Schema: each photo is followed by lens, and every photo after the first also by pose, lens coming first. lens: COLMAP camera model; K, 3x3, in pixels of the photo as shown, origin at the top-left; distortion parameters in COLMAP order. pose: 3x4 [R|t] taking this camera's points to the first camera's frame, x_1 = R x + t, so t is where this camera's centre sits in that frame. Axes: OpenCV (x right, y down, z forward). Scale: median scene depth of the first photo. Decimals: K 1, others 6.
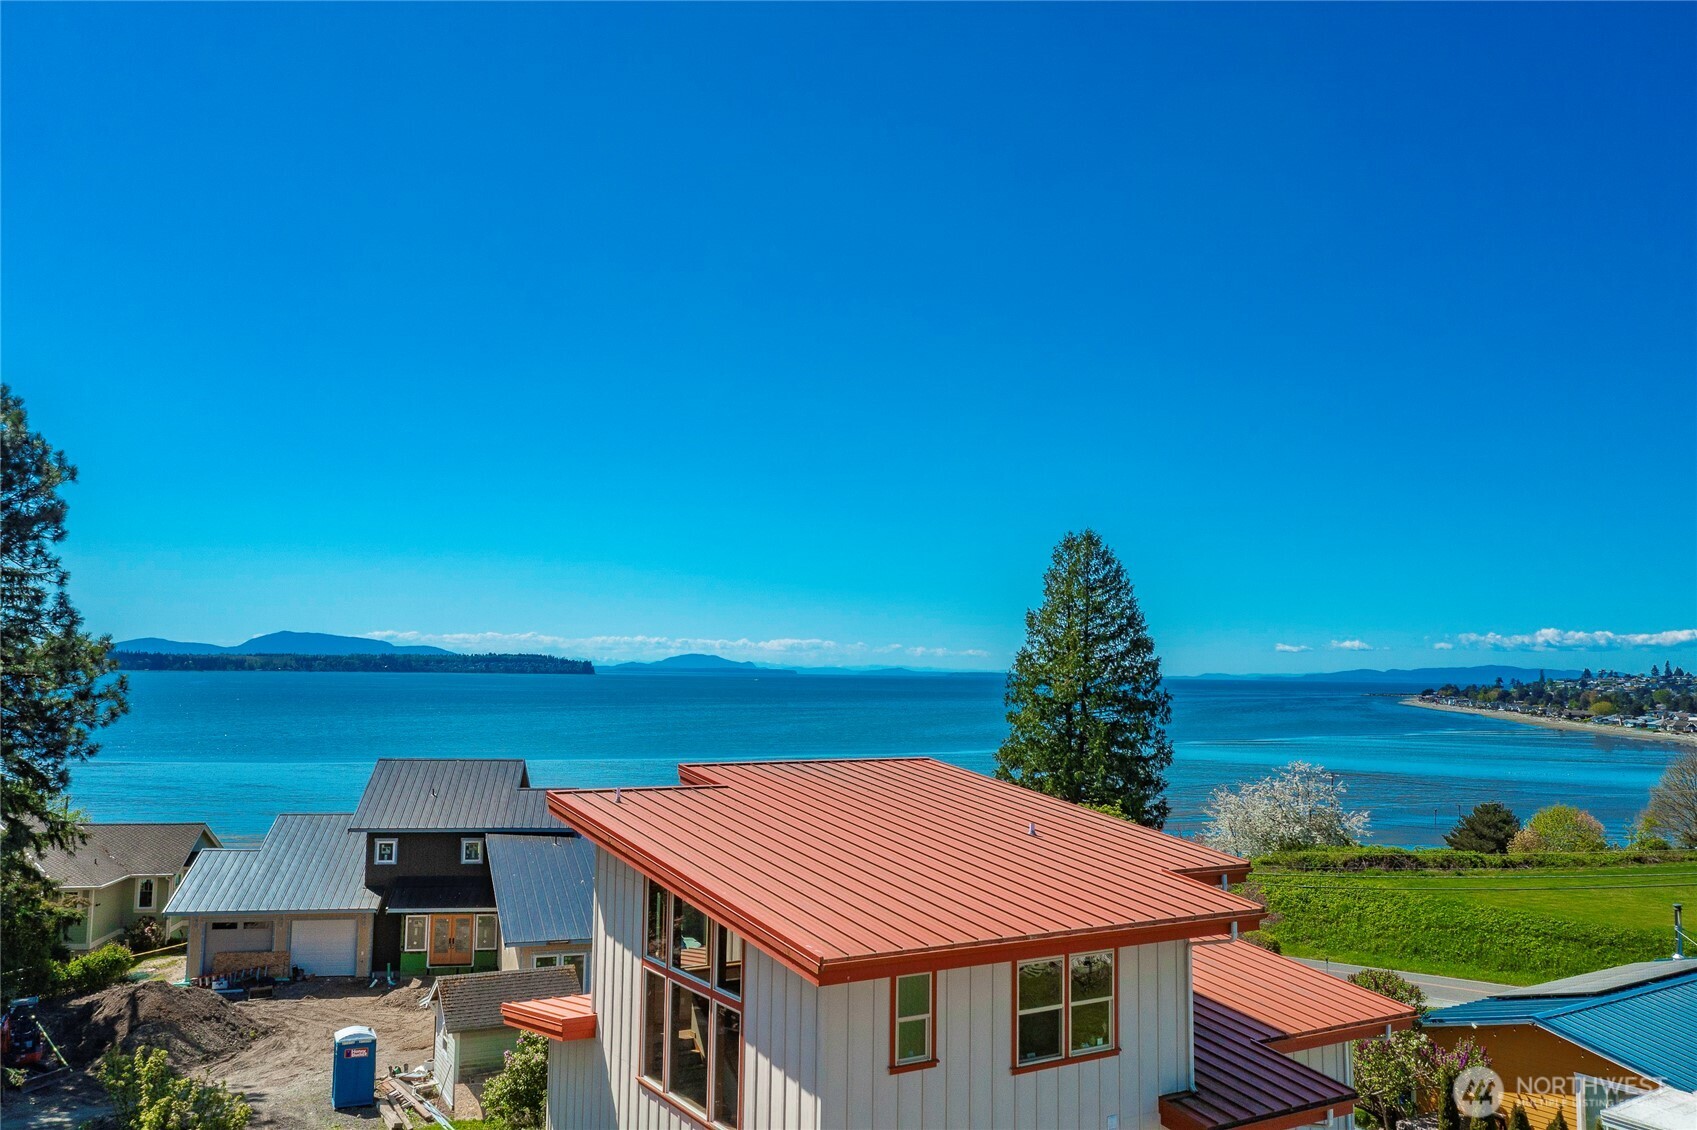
lens RADIAL K [[1299.3, 0, 854.4], [0, 1299.3, 568.2], [0, 0, 1]] dist [-0.005945, 0.016745]
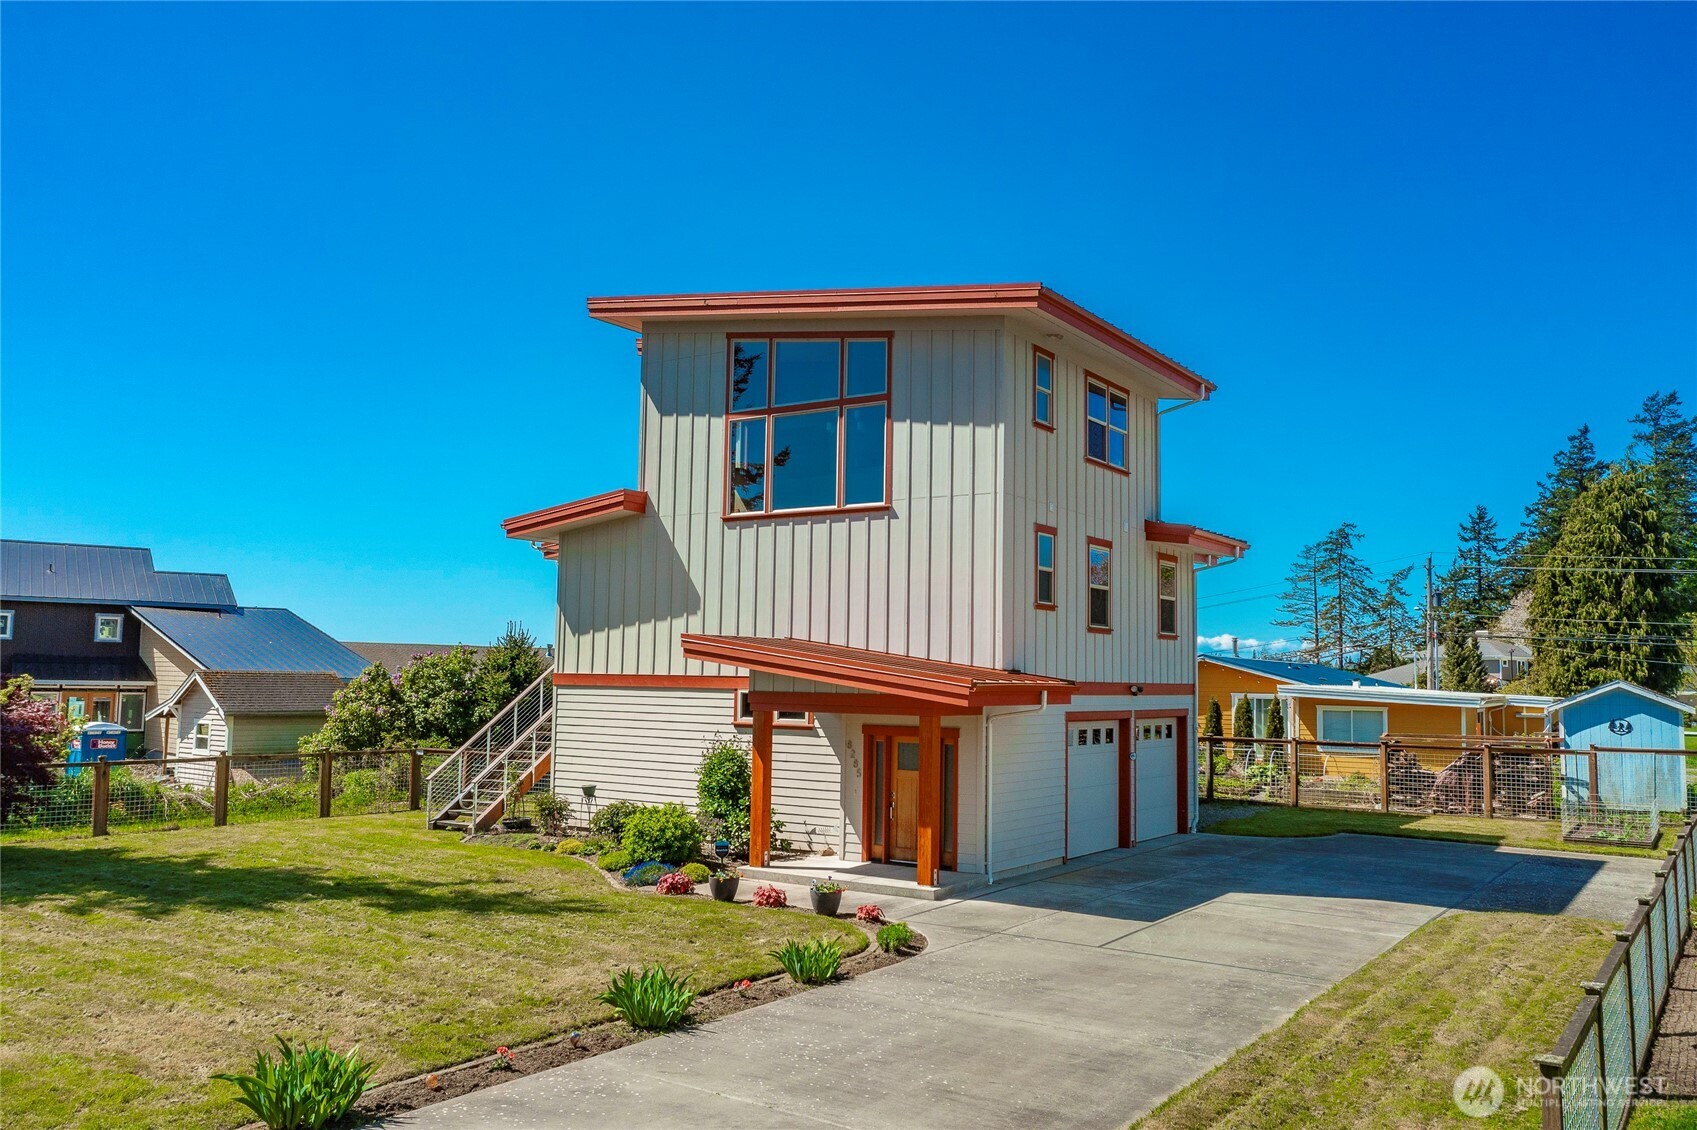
lens RADIAL K [[1299.3, 0, 841.3], [0, 1299.3, 571.3], [0, 0, 1]] dist [-0.005945, 0.016745]
pose [[0.916644, 0.036282, 0.398055, -0.235253], [-0.039420, 0.999223, -0.000300, 0.197837], [-0.397757, -0.015417, 0.917361, -0.031295]]
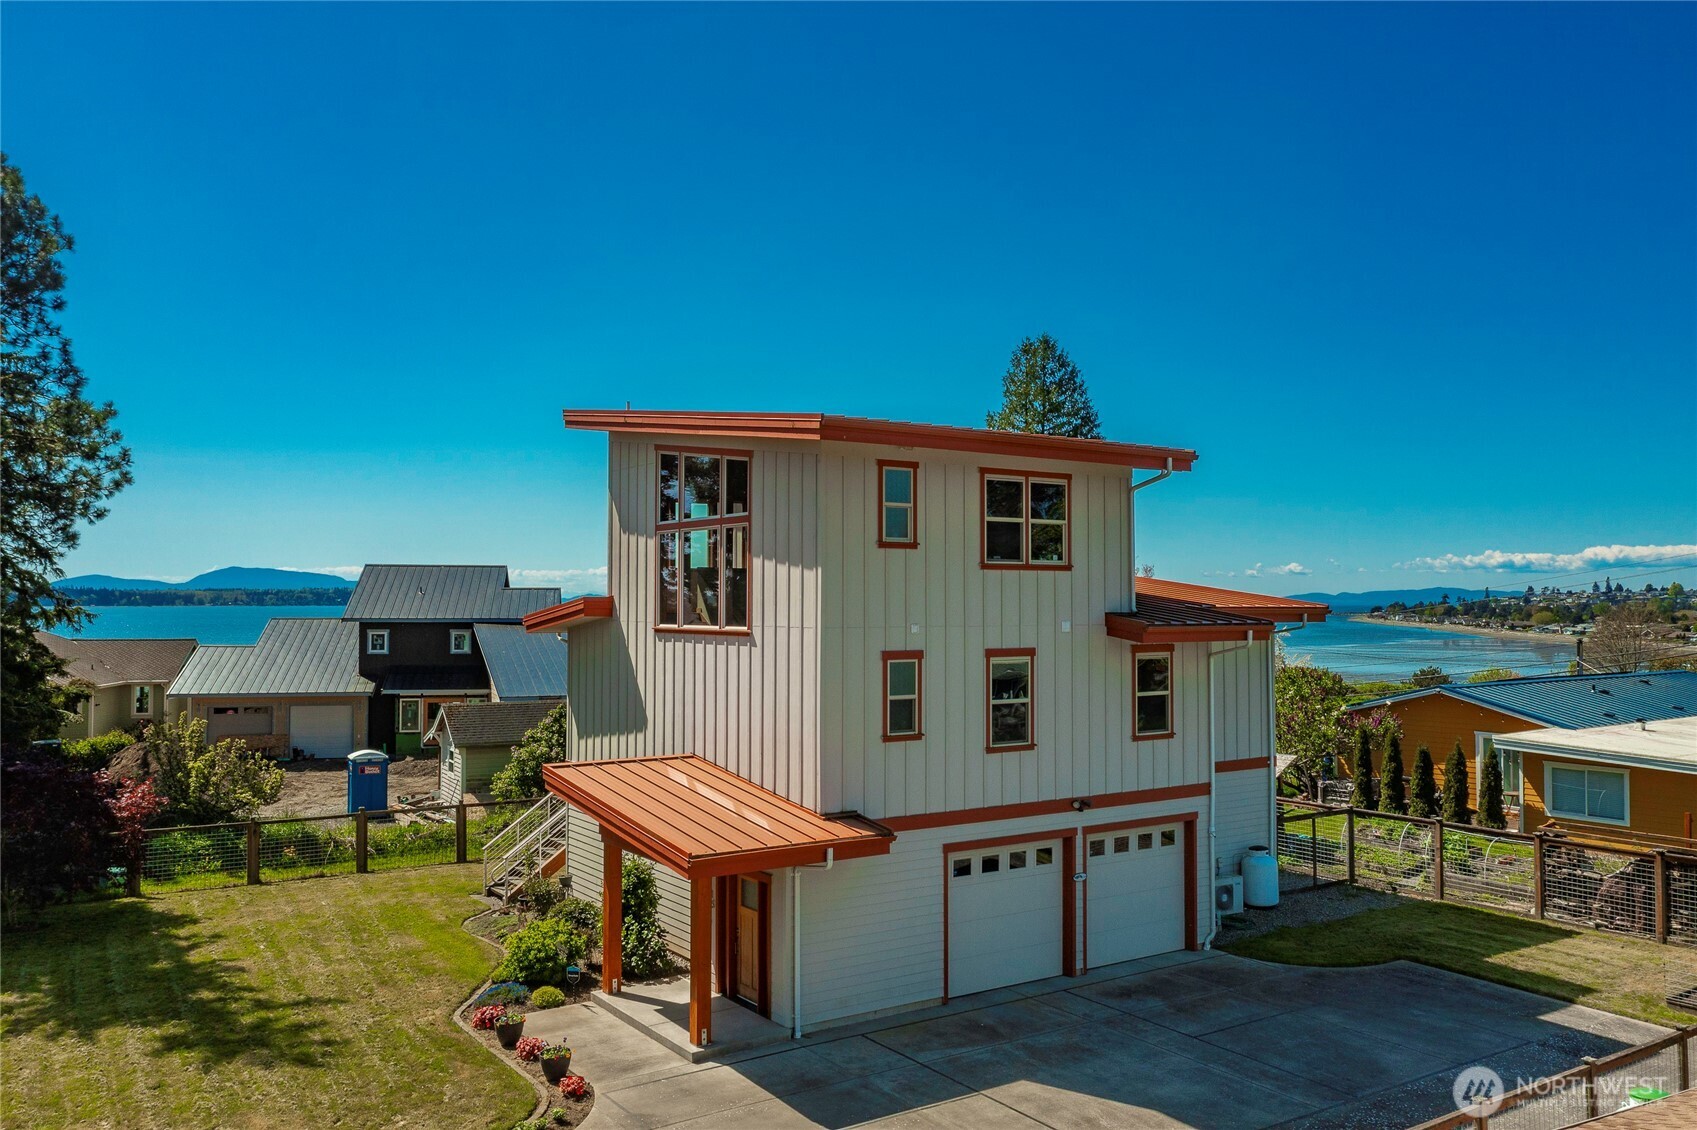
lens RADIAL K [[1299.3, 0, 854.3], [0, 1299.3, 575.0], [0, 0, 1]] dist [-0.005945, 0.016745]
pose [[0.999423, -0.010468, 0.032311, -0.012208], [0.008407, 0.997960, 0.063283, 0.124781], [-0.032908, -0.062975, 0.997472, -0.066951]]
